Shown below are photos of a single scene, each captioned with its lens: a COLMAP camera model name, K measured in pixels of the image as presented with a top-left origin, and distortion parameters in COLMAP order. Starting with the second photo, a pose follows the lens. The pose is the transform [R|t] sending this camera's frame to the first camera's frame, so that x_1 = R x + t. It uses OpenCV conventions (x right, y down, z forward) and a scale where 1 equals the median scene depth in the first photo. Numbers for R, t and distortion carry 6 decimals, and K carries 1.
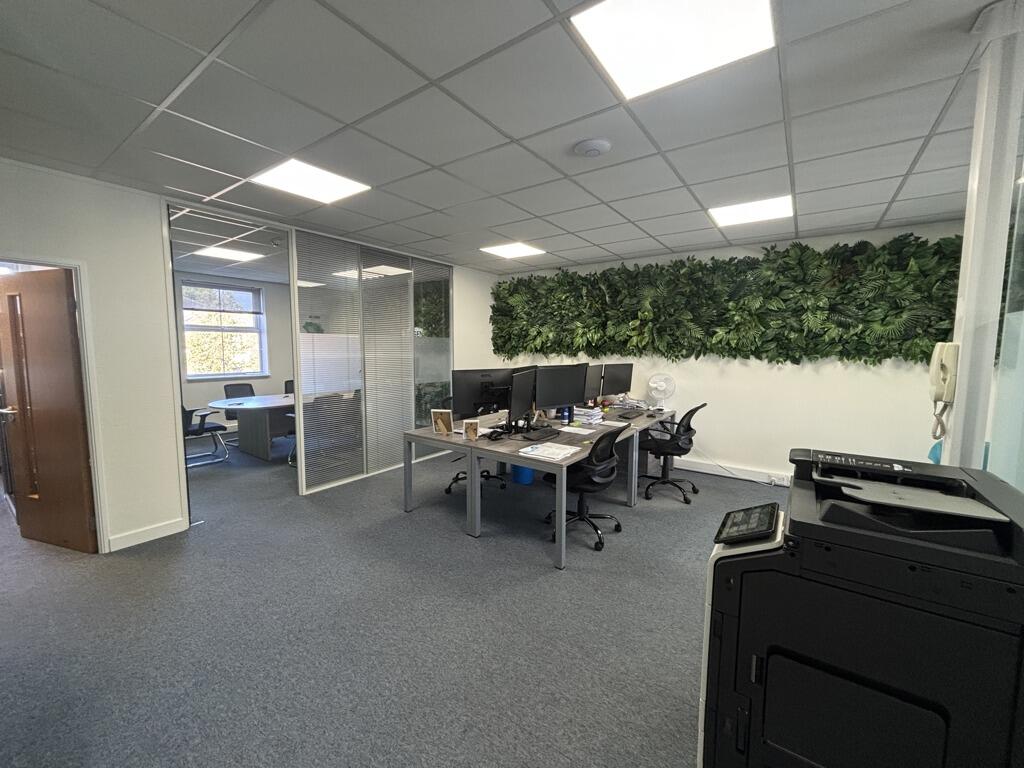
lens RADIAL K [[412.5, 0, 511.3], [0, 412.5, 383.5], [0, 0, 1]] dist [0.007746, -0.002970]
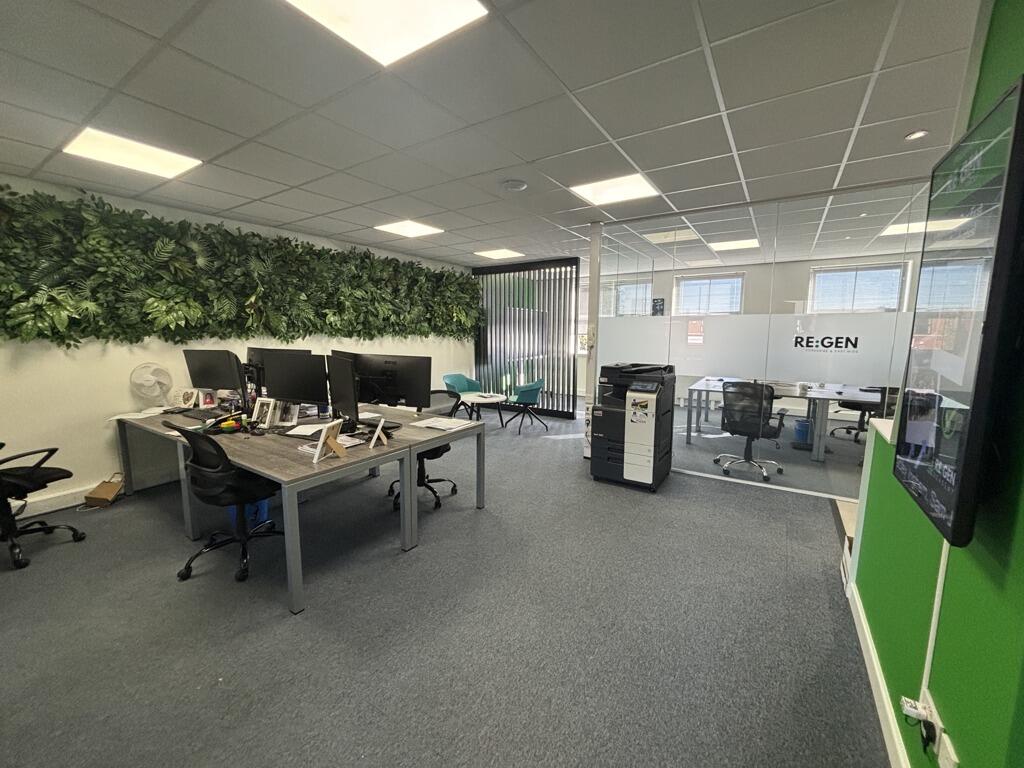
lens RADIAL K [[412.5, 0, 507.6], [0, 412.5, 384.4], [0, 0, 1]] dist [0.007746, -0.002970]
pose [[-0.016182, -0.138601, 0.990216, -0.748255], [0.083990, 0.986657, 0.139476, -0.061728], [-0.996335, 0.085426, -0.004325, 0.639214]]
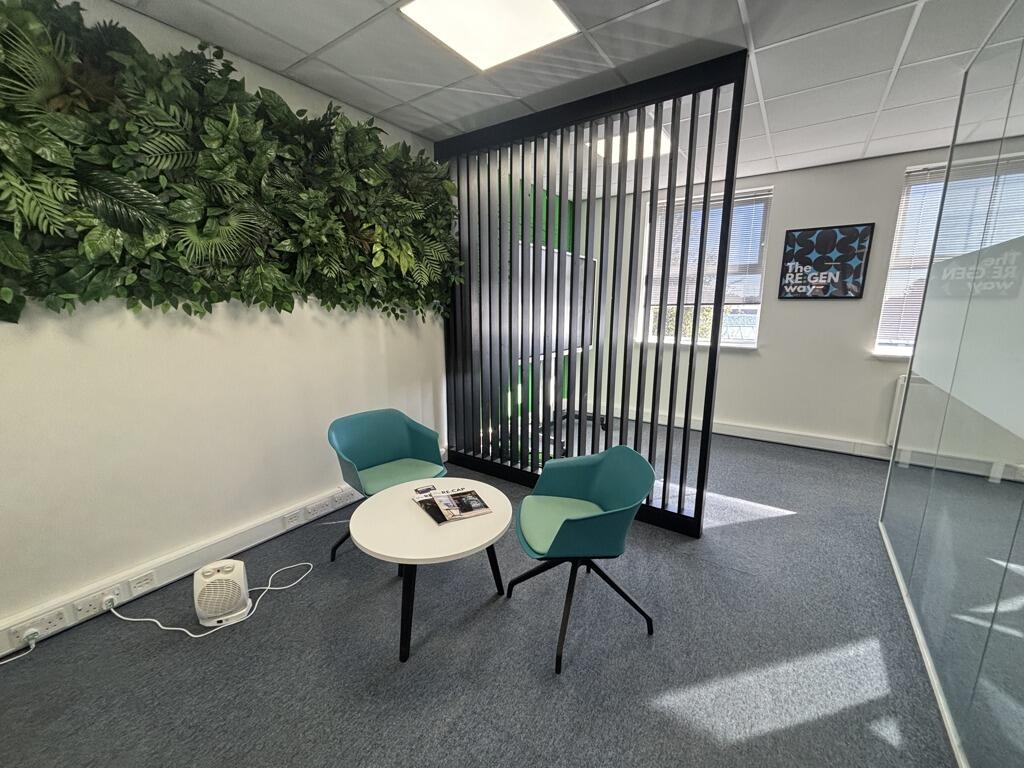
lens RADIAL K [[412.5, 0, 514.2], [0, 412.5, 381.0], [0, 0, 1]] dist [0.007746, -0.002970]
pose [[-0.001088, -0.197076, 0.980388, 0.359029], [0.081838, 0.977082, 0.196502, -0.034132], [-0.996645, 0.080447, 0.015065, 0.619606]]
